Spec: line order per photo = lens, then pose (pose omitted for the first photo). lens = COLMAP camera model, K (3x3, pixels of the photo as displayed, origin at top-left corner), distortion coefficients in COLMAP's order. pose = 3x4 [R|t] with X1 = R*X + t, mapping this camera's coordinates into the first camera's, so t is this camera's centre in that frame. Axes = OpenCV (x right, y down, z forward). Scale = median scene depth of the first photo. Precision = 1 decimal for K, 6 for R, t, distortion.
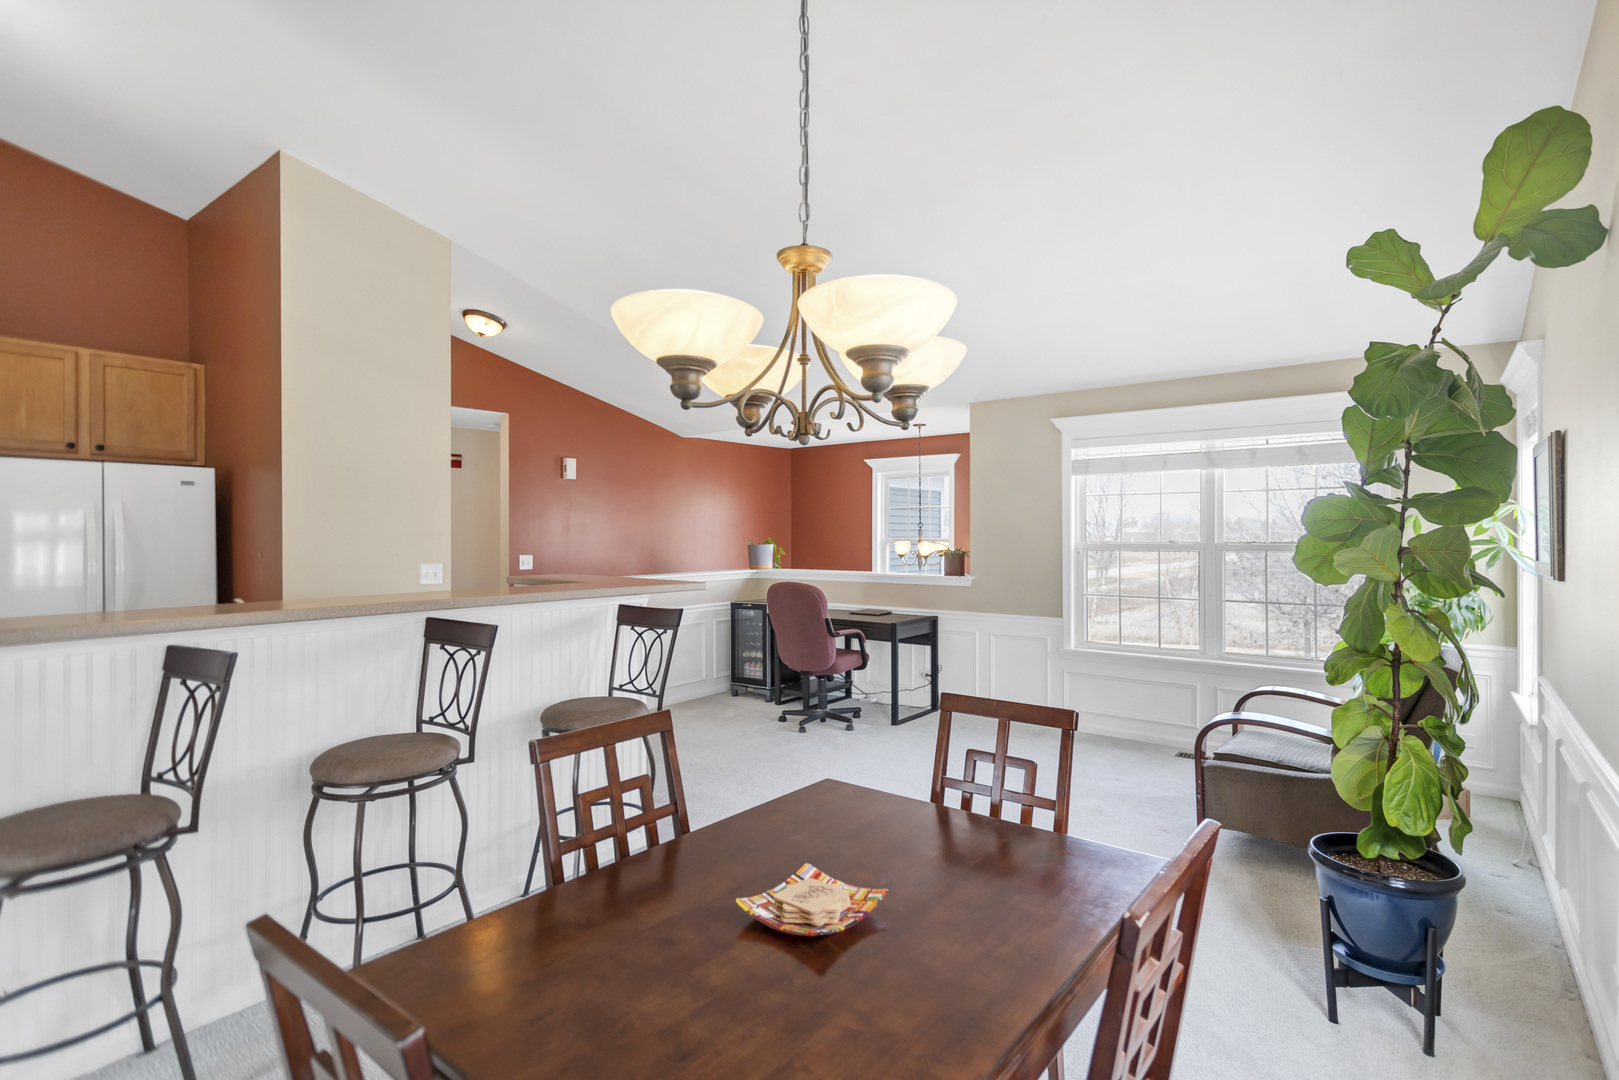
lens RADIAL K [[795.1, 0, 862.1], [0, 795.1, 534.6], [0, 0, 1]] dist [0.000481, 0.000061]
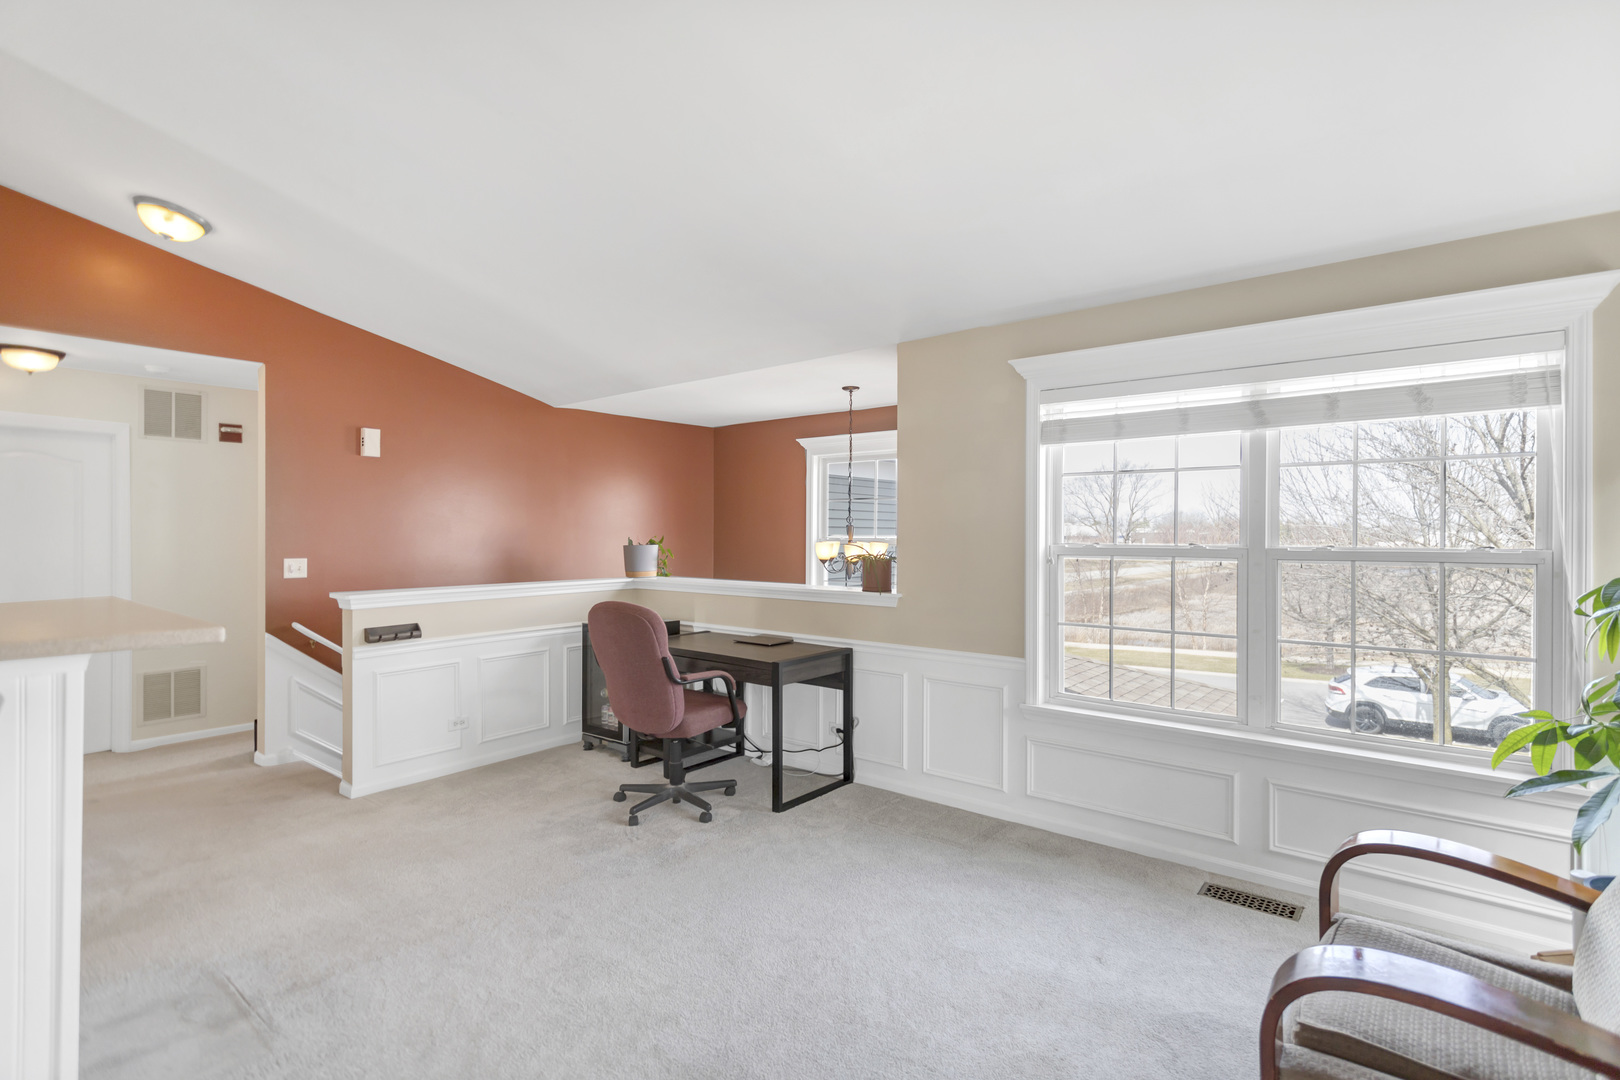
lens RADIAL K [[791.9, 0, 834.8], [0, 791.9, 537.7], [0, 0, 1]] dist [-0.001247, 0.021894]
pose [[0.999031, 0.004815, -0.043747, 0.113796], [-0.004583, 0.999975, 0.005385, 0.000554], [0.043771, -0.005179, 0.999028, 0.309903]]
